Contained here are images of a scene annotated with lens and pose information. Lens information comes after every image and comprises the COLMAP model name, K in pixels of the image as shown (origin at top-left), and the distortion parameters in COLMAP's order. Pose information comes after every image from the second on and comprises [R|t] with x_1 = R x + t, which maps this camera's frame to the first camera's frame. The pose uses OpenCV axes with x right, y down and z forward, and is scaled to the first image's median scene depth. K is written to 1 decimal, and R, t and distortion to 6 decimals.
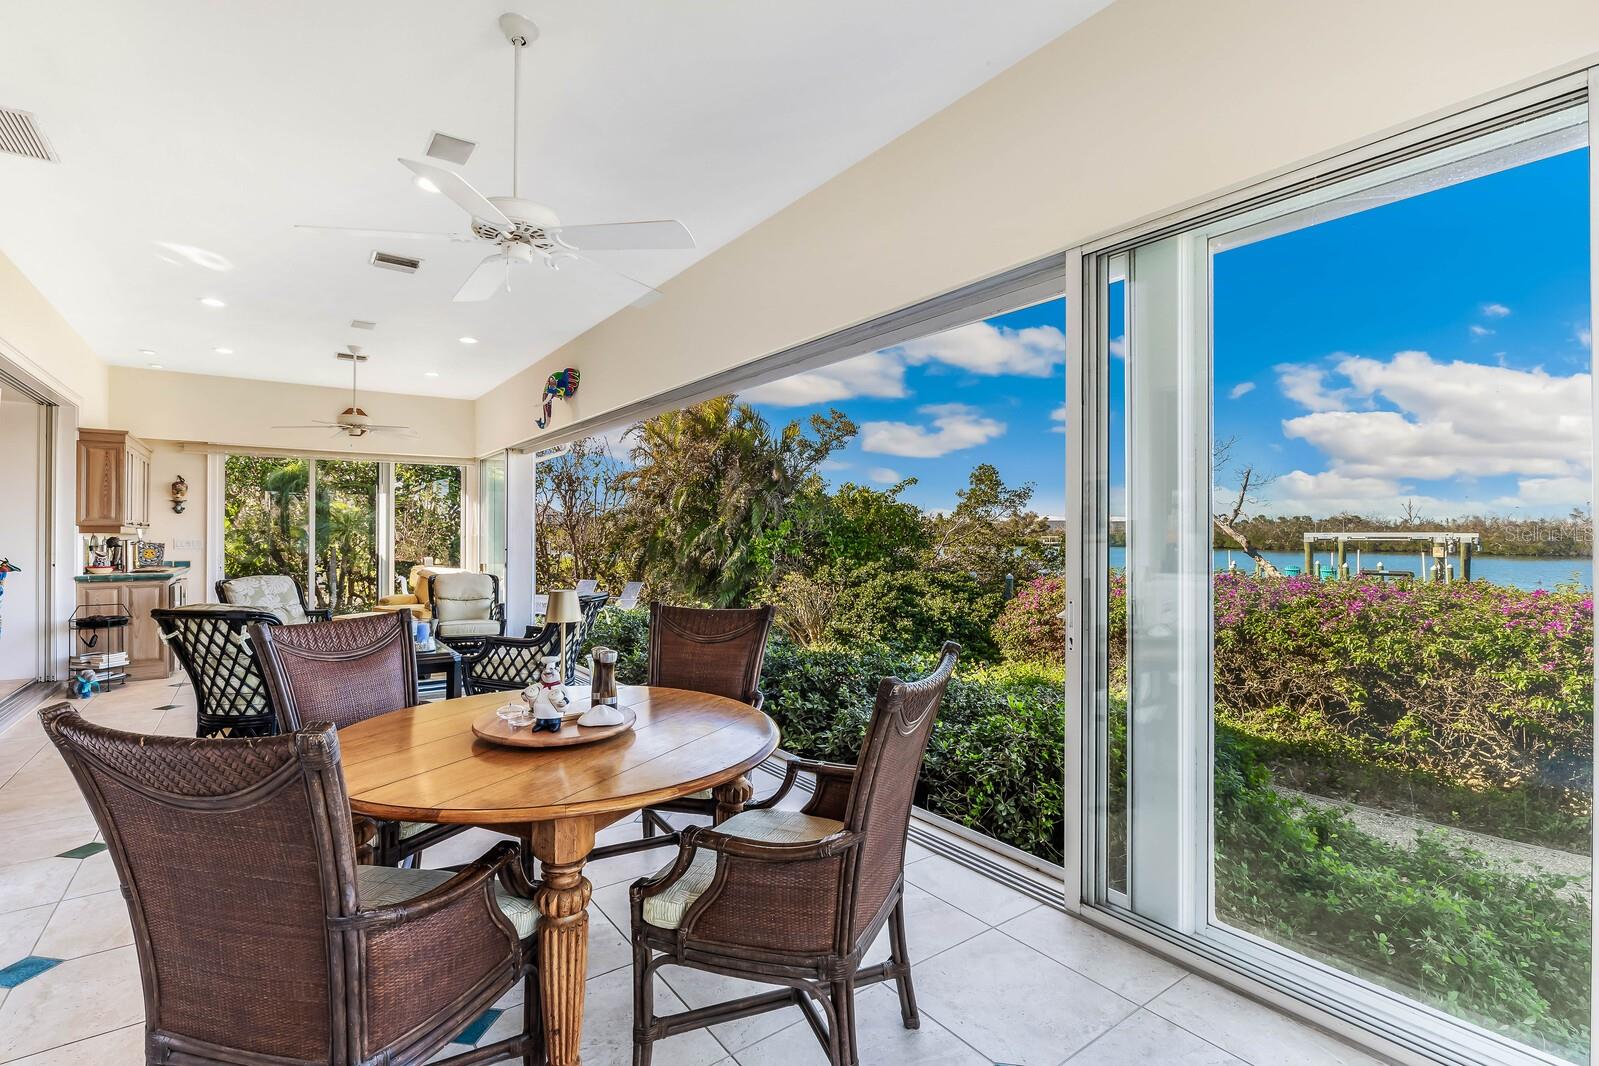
lens RADIAL K [[724.3, 0, 810.8], [0, 724.3, 533.8], [0, 0, 1]] dist [-0.009680, -0.000685]
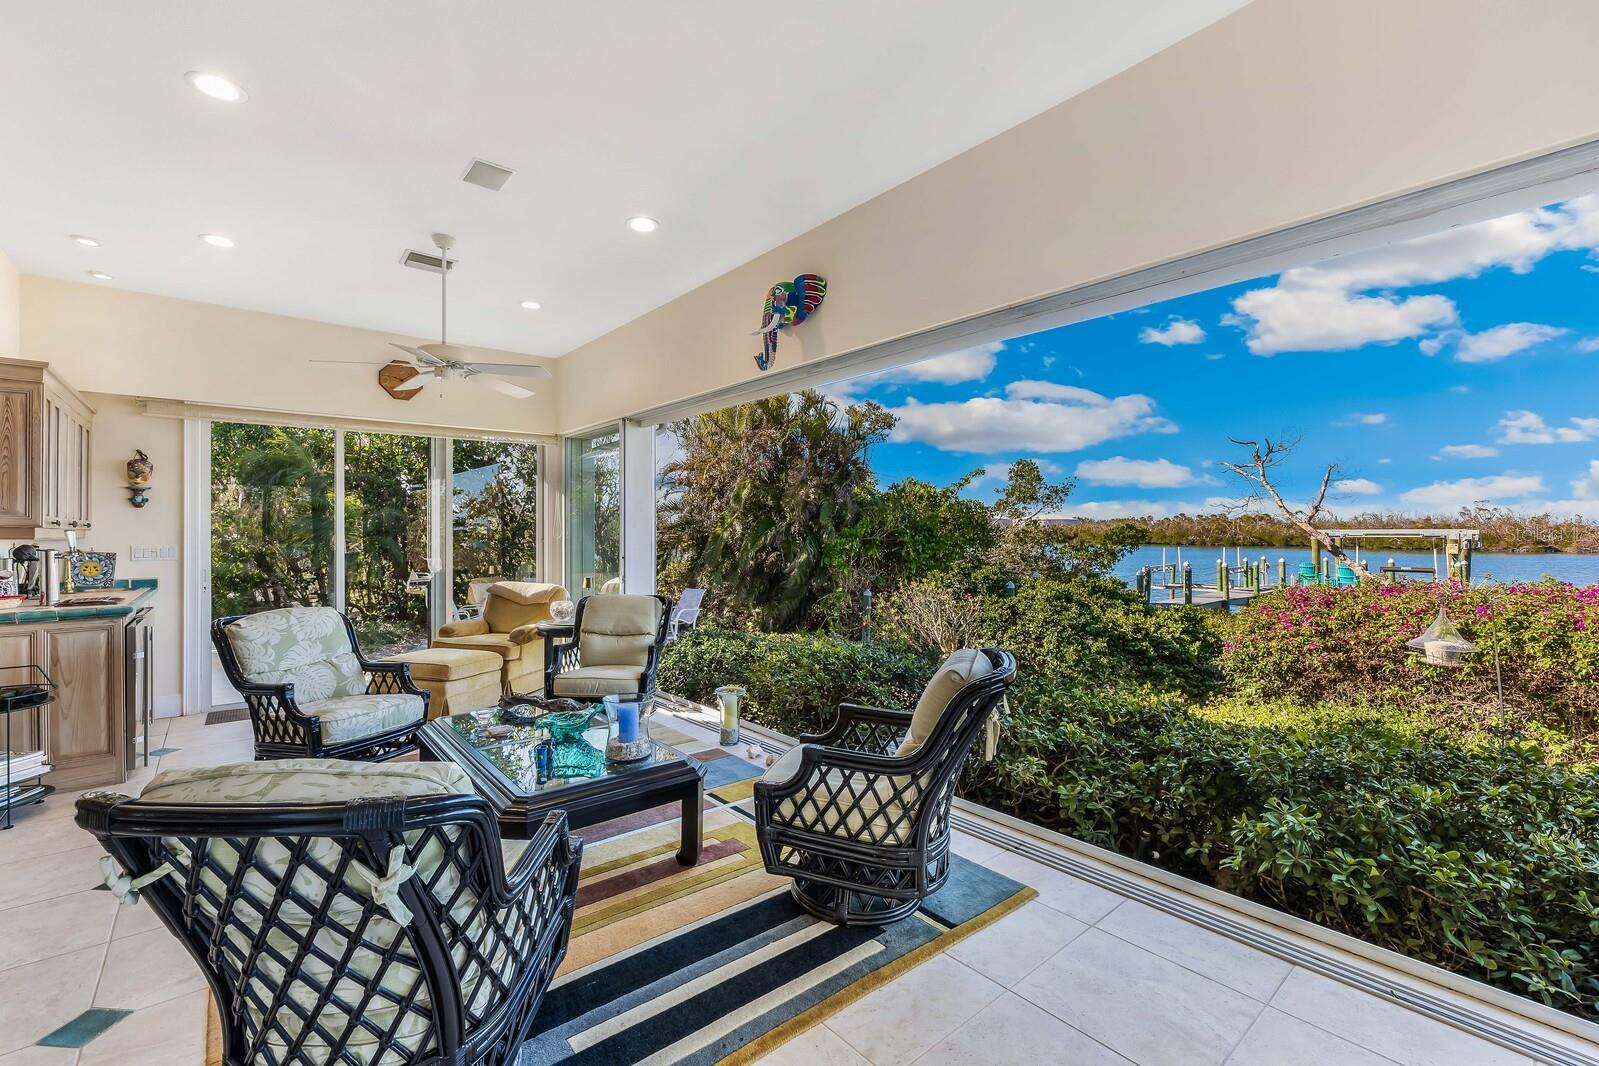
lens RADIAL K [[673.5, 0, 796.0], [0, 673.5, 533.1], [0, 0, 1]] dist [-0.000239, -0.000072]
pose [[0.998184, -0.002380, 0.060197, -0.375463], [0.002169, 0.999991, 0.003570, -0.006590], [-0.060205, -0.003433, 0.998180, 0.413923]]
